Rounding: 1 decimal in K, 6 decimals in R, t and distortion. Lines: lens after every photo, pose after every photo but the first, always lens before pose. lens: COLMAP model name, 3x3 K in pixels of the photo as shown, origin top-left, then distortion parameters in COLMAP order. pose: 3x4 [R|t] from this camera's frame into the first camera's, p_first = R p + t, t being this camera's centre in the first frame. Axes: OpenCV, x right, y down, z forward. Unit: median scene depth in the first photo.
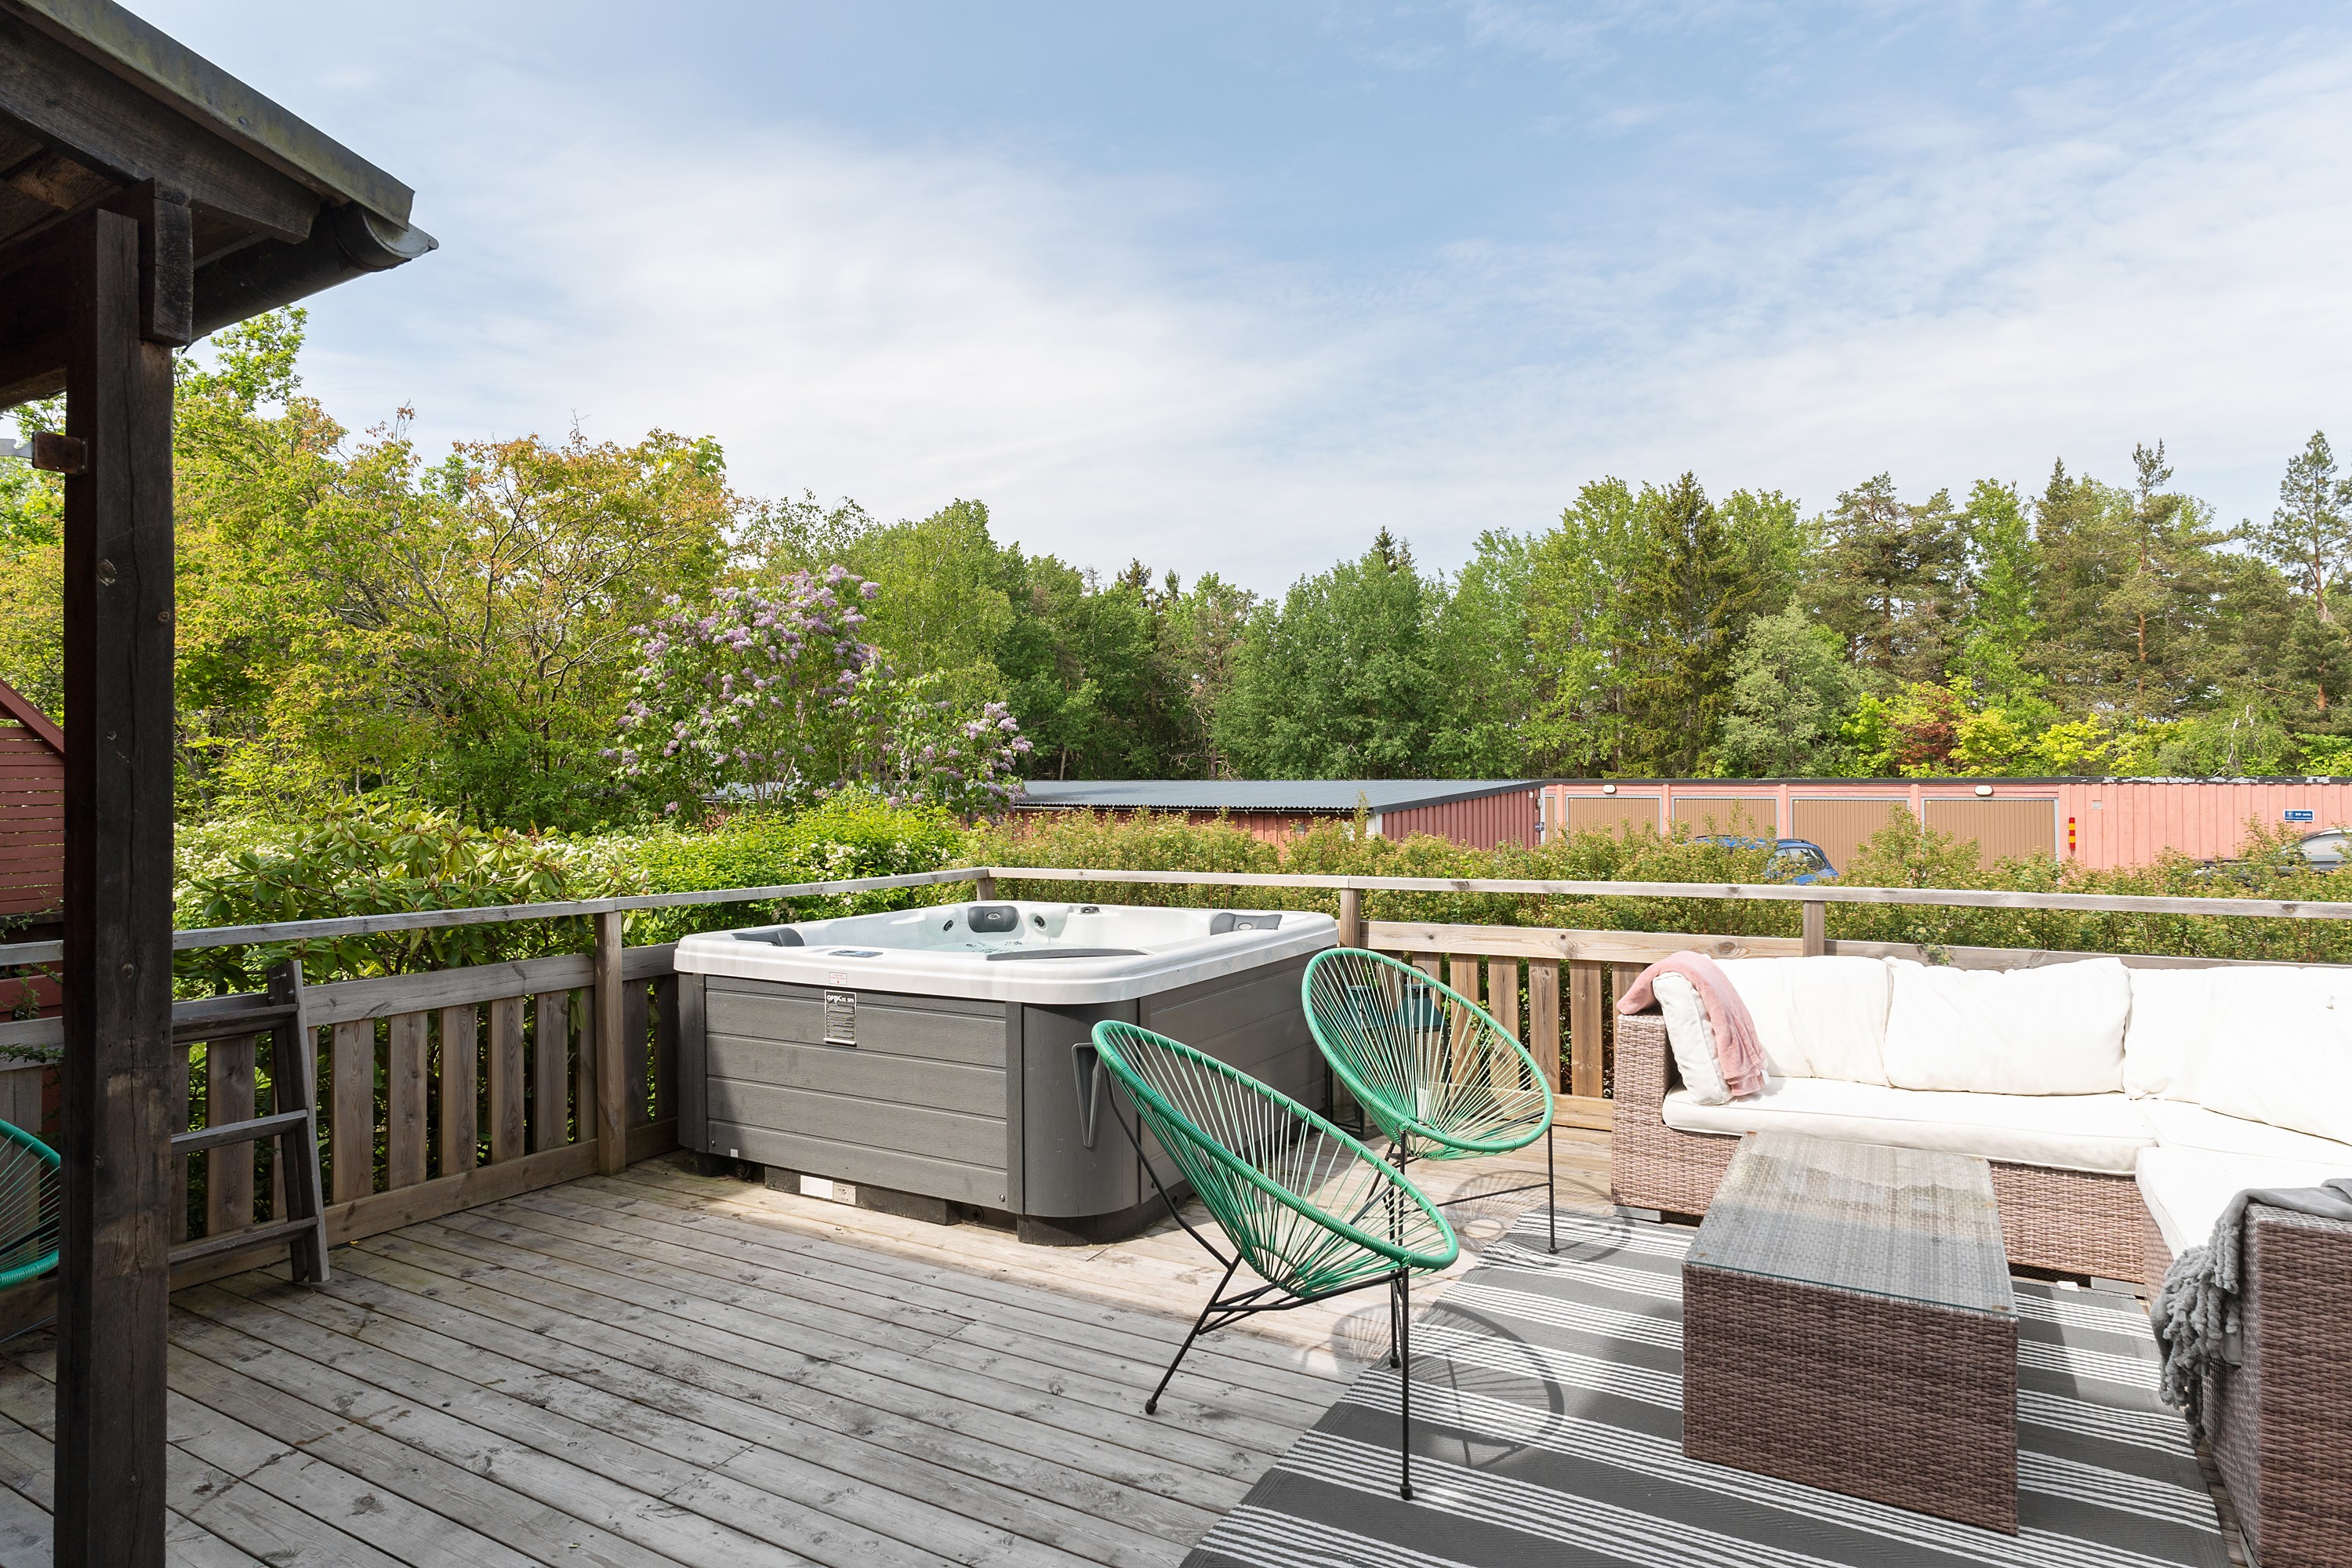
lens RADIAL K [[1296.4, 0, 1171.7], [0, 1296.4, 767.2], [0, 0, 1]] dist [-0.014604, 0.003101]
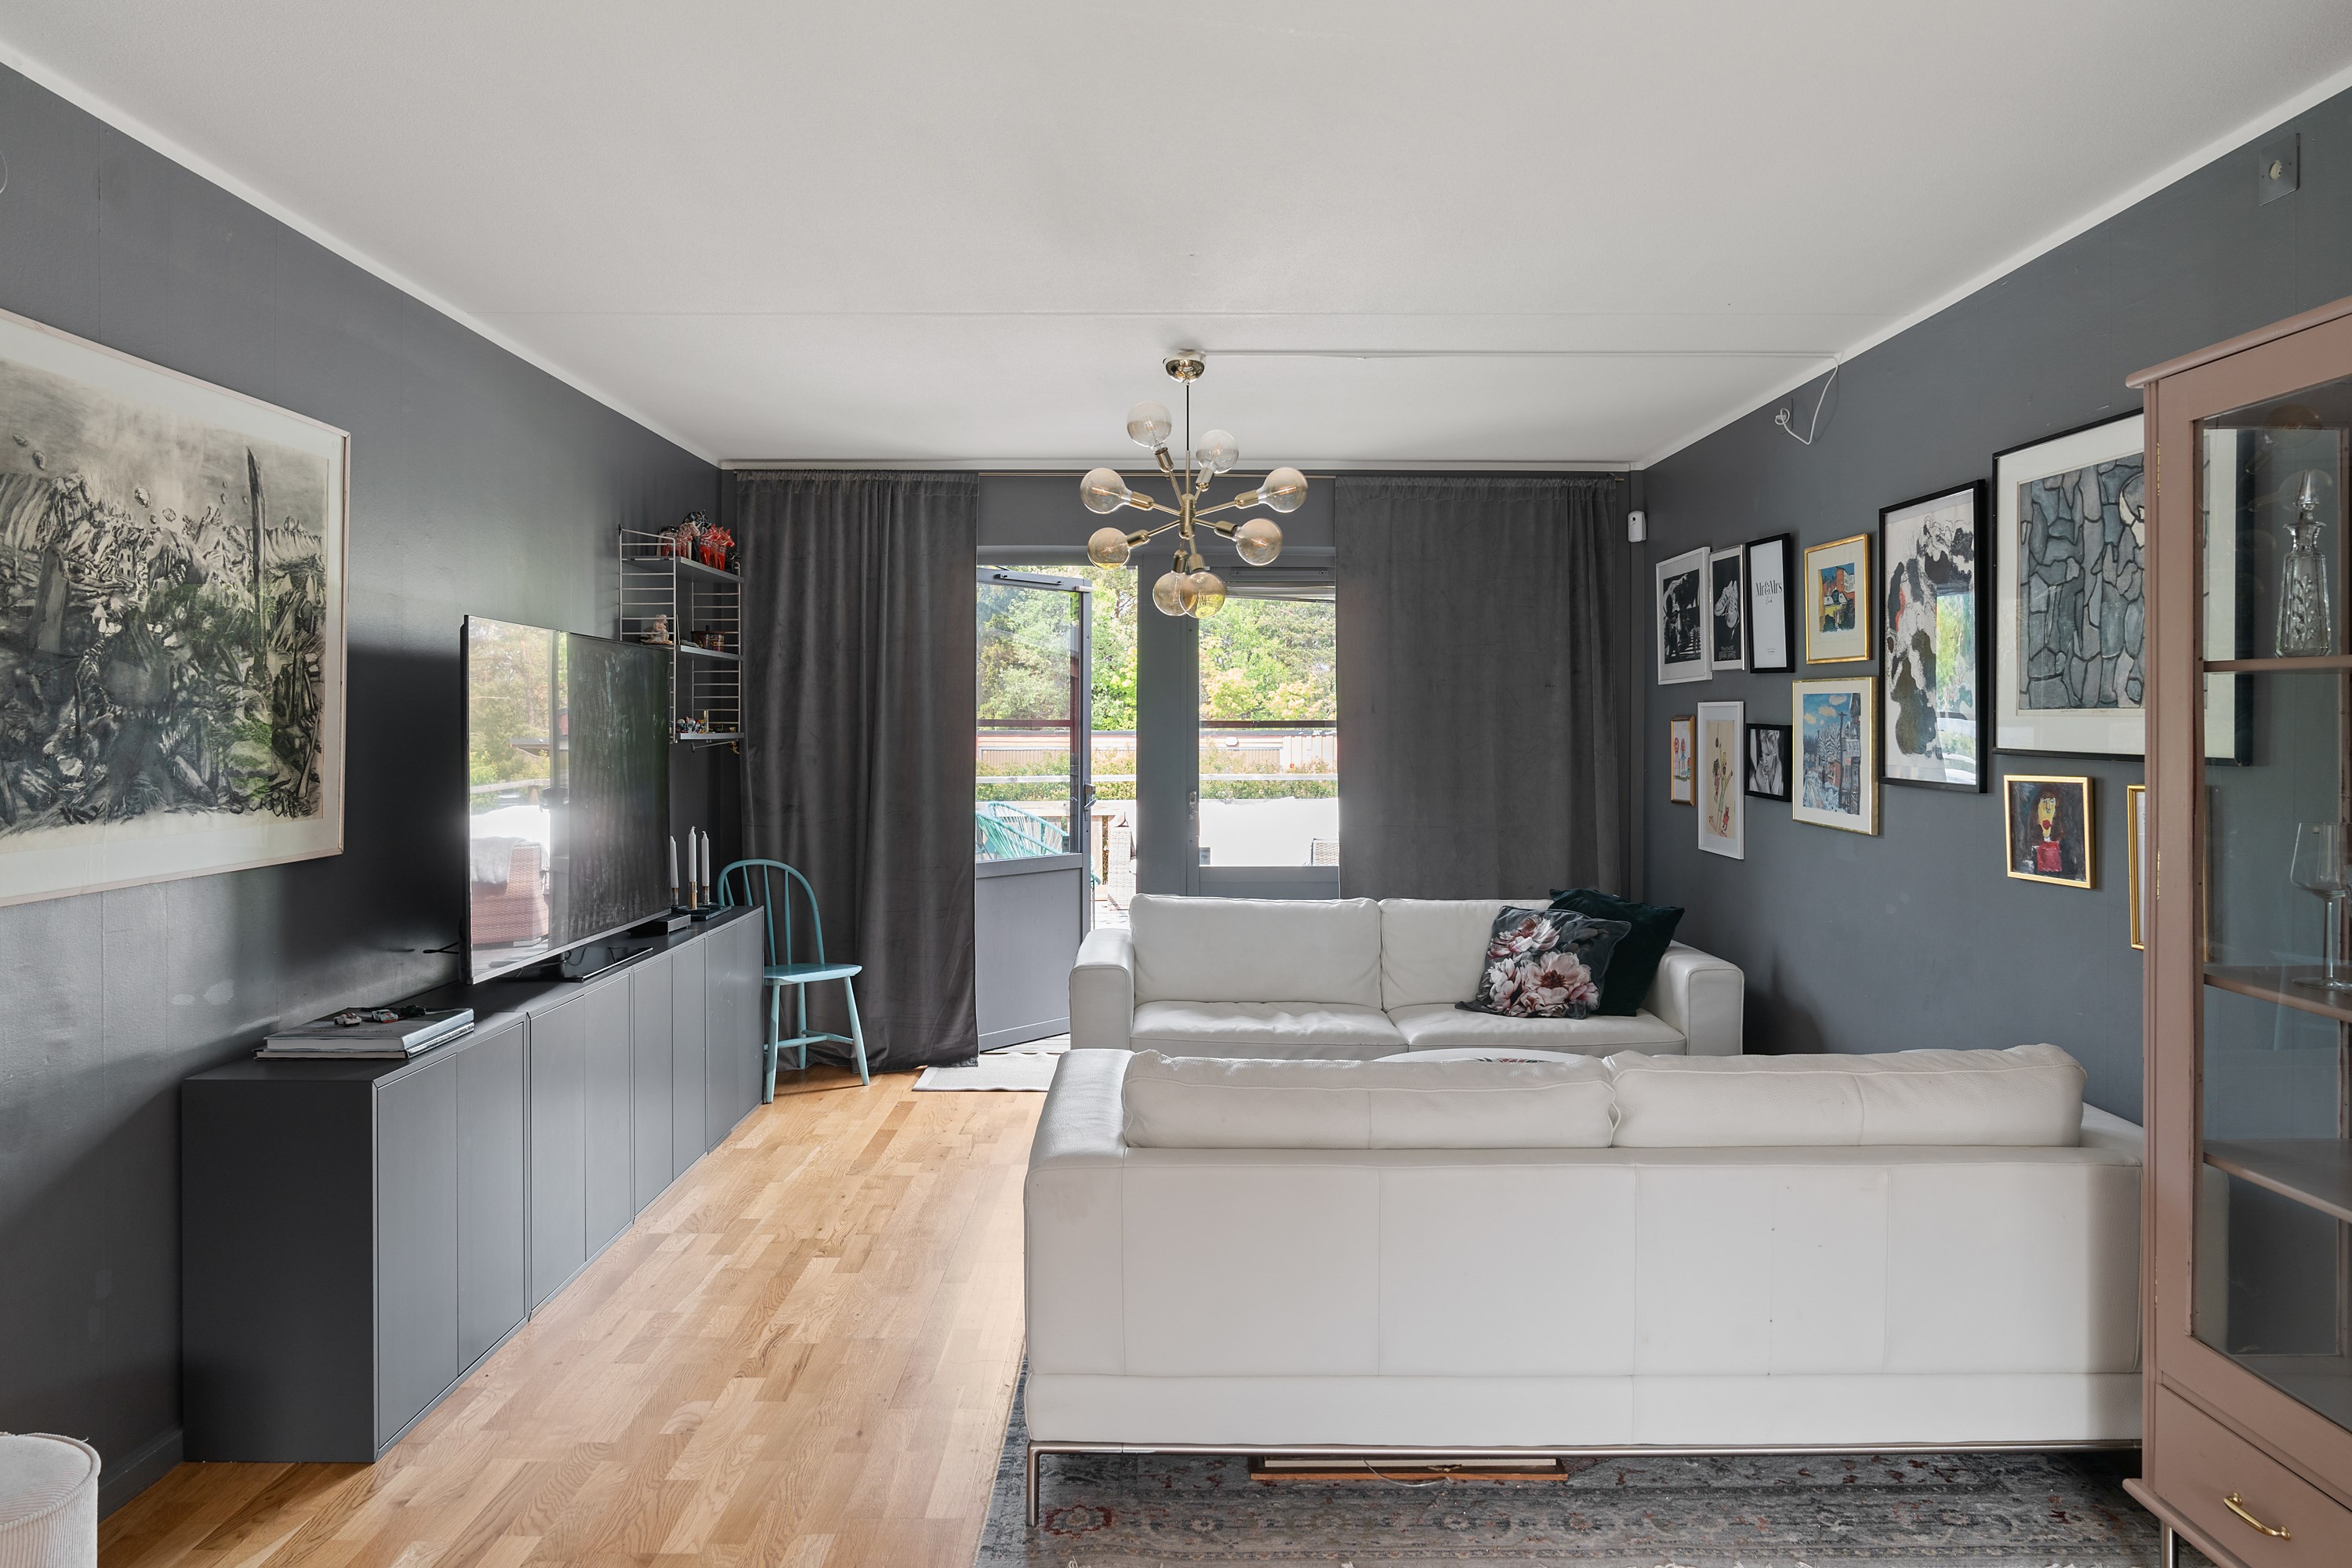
lens RADIAL K [[1625.4, 0, 1175.0], [0, 1625.4, 772.4], [0, 0, 1]] dist [-0.000173, -0.000001]
pose [[0.861407, -0.006335, 0.507875, -0.097870], [-0.010858, 0.999464, 0.030884, 0.000753], [-0.507799, -0.032118, 0.860877, -0.146957]]
